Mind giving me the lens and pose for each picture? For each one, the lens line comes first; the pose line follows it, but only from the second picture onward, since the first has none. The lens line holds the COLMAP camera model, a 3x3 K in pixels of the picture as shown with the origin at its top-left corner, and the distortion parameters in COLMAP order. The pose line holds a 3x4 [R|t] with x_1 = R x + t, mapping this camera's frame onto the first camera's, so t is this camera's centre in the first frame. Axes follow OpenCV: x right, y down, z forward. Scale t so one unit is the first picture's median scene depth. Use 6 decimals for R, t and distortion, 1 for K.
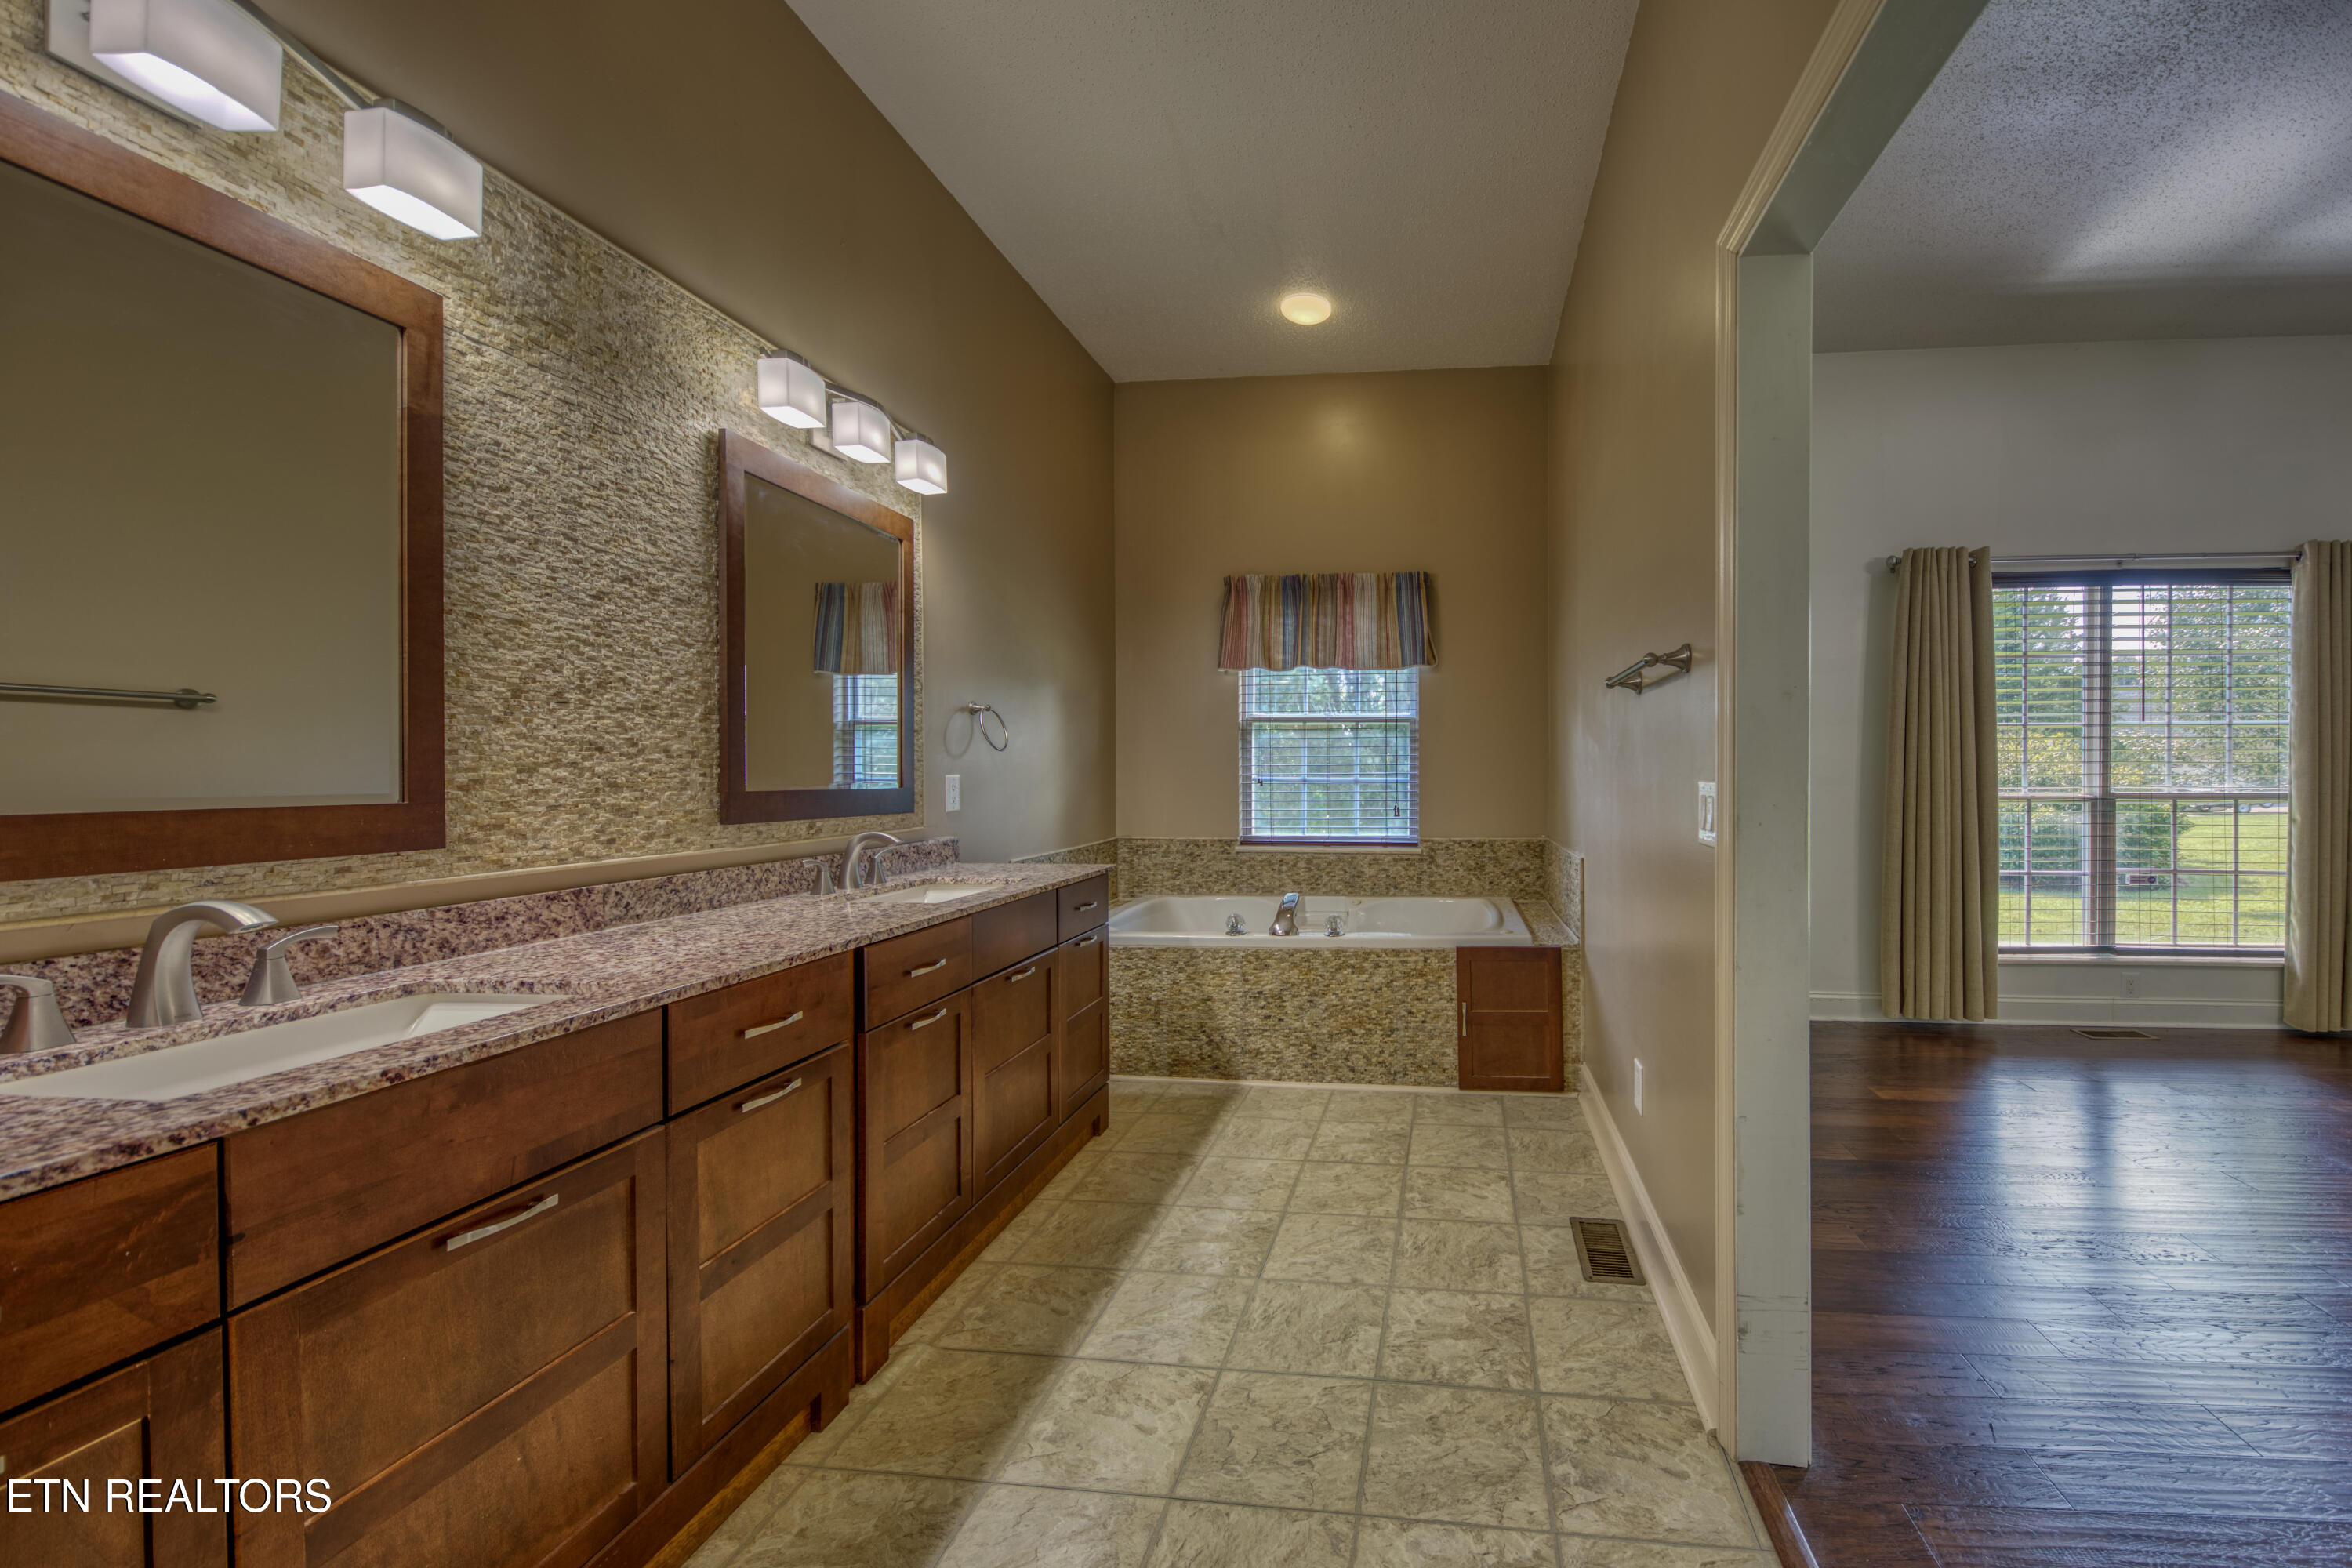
lens RADIAL K [[890.9, 0, 1348.9], [0, 890.9, 778.8], [0, 0, 1]] dist [-0.002335, -0.000792]
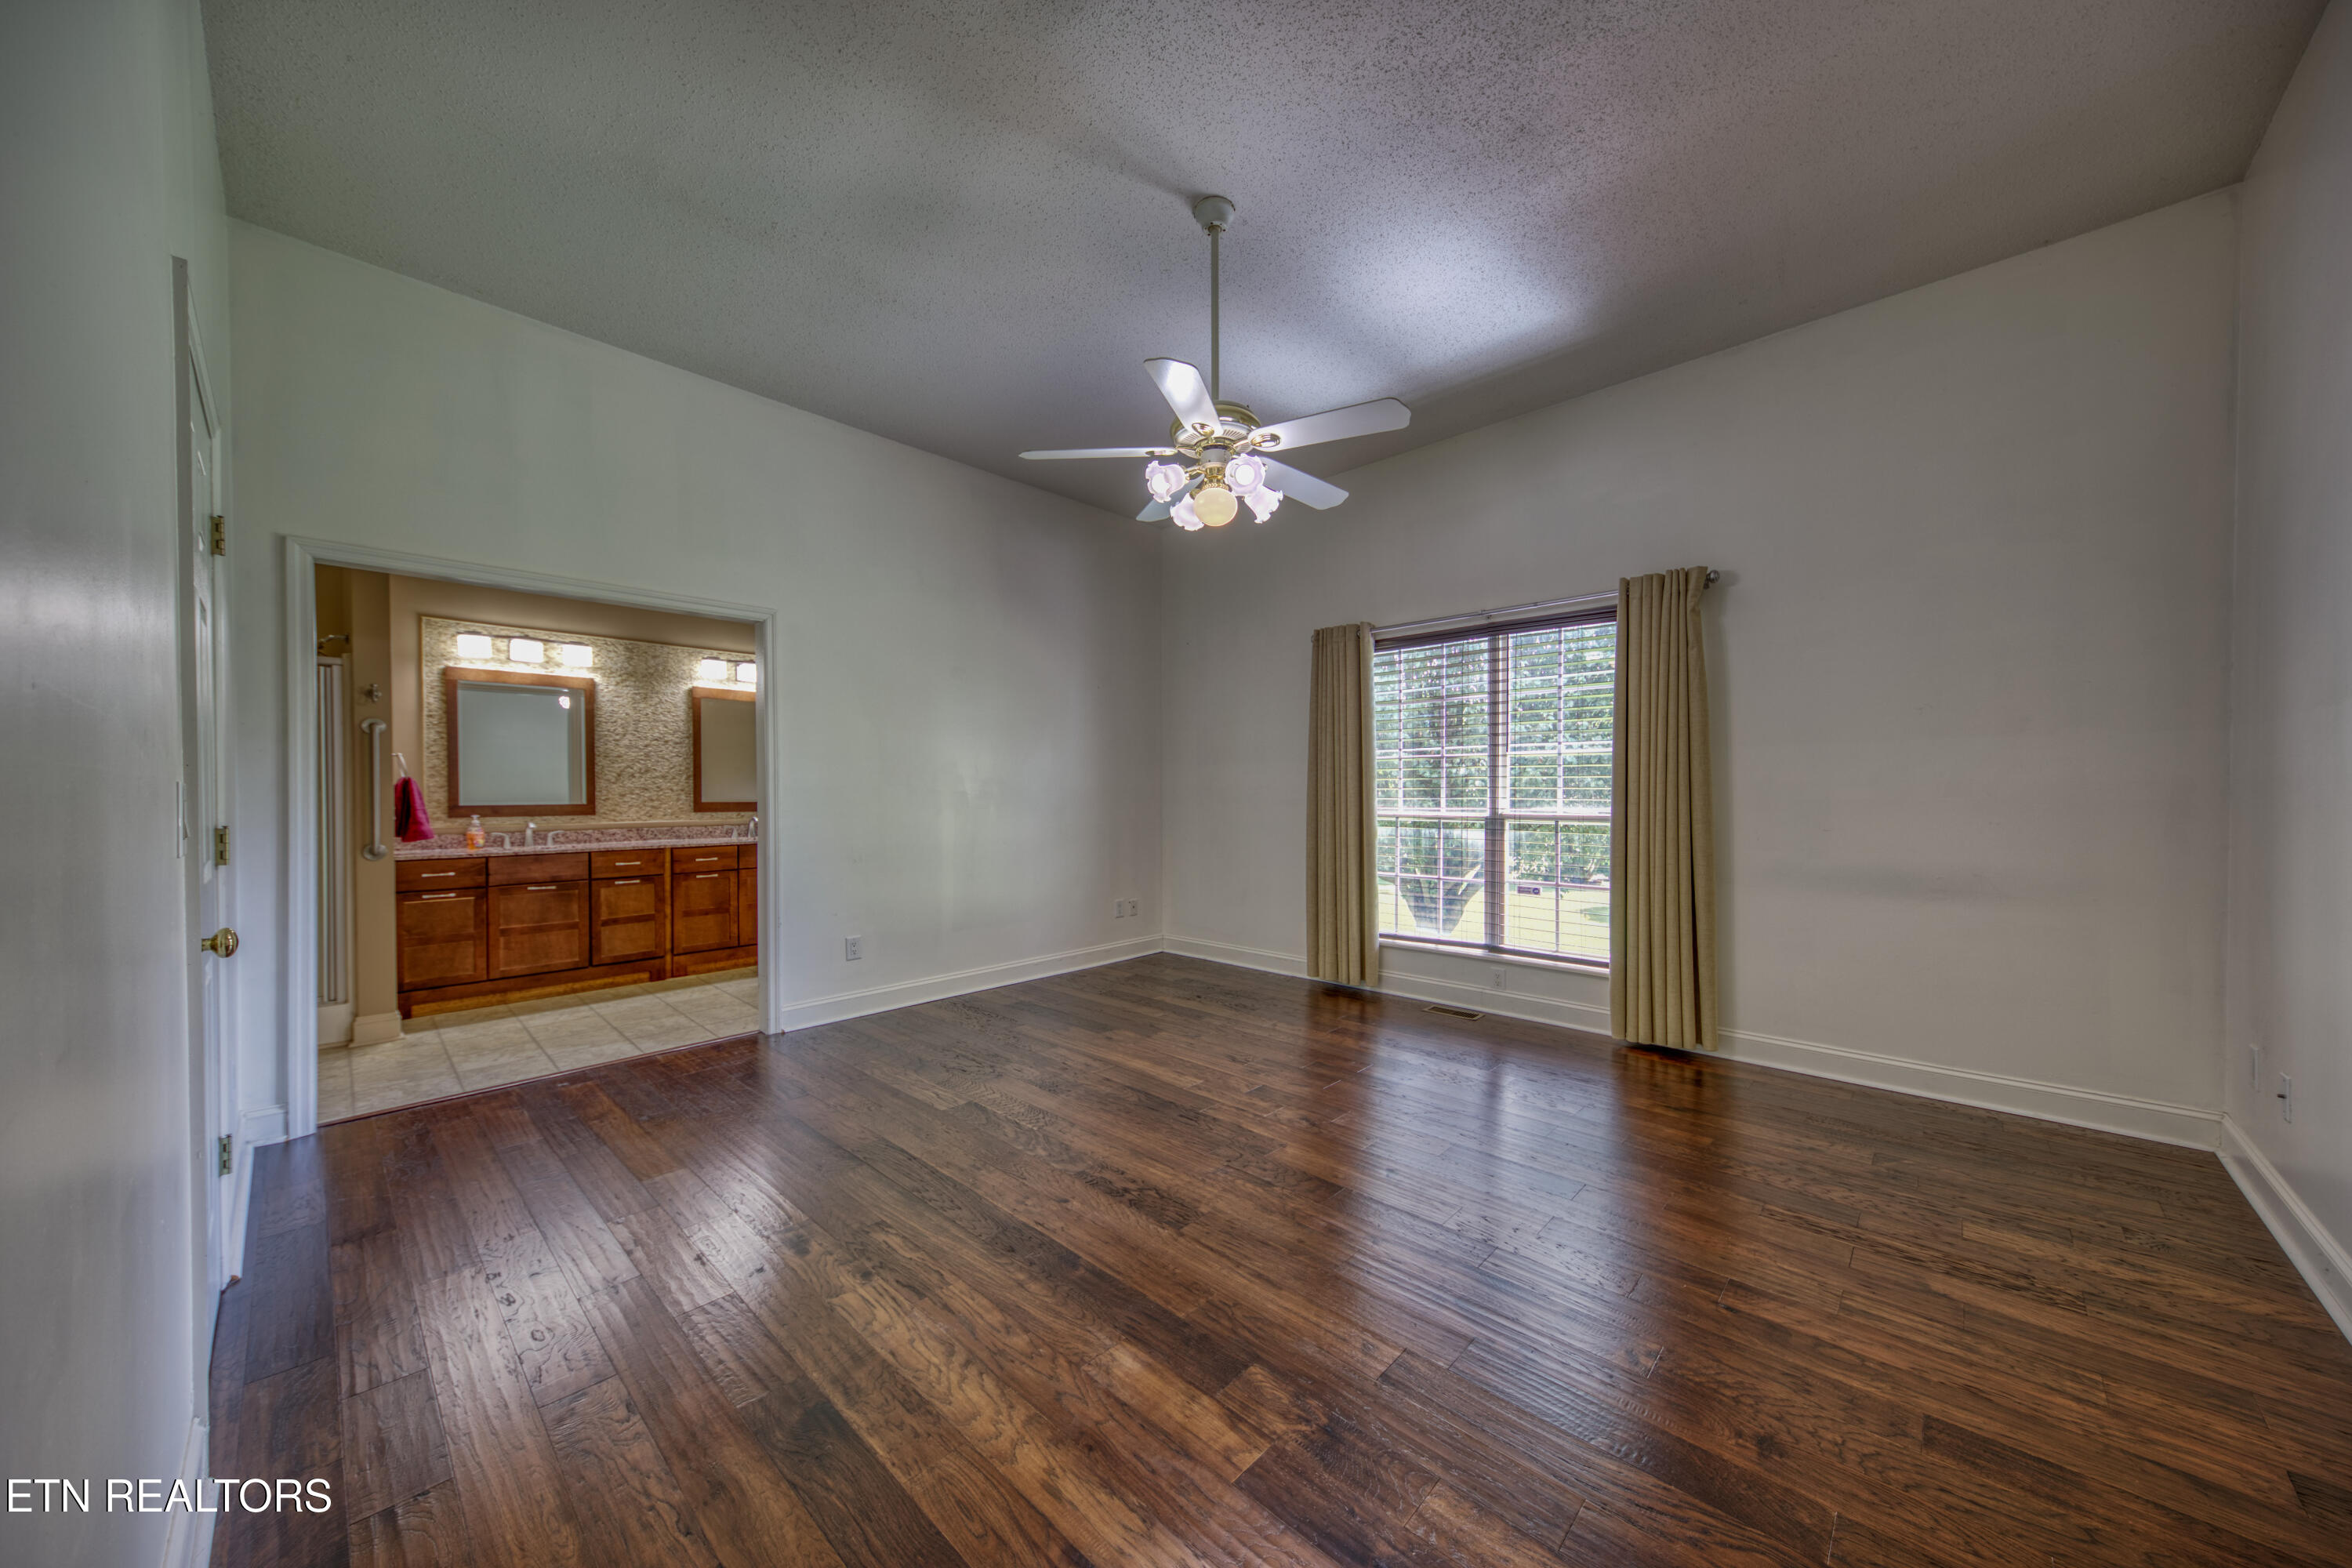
lens RADIAL K [[814.4, 0, 1241.7], [0, 814.4, 798.7], [0, 0, 1]] dist [0.000428, 0.000010]
pose [[0.791548, 0.007184, -0.611064, 2.917169], [-0.002190, 0.999958, 0.008919, -0.029883], [0.611103, -0.005722, 0.791531, -0.108793]]
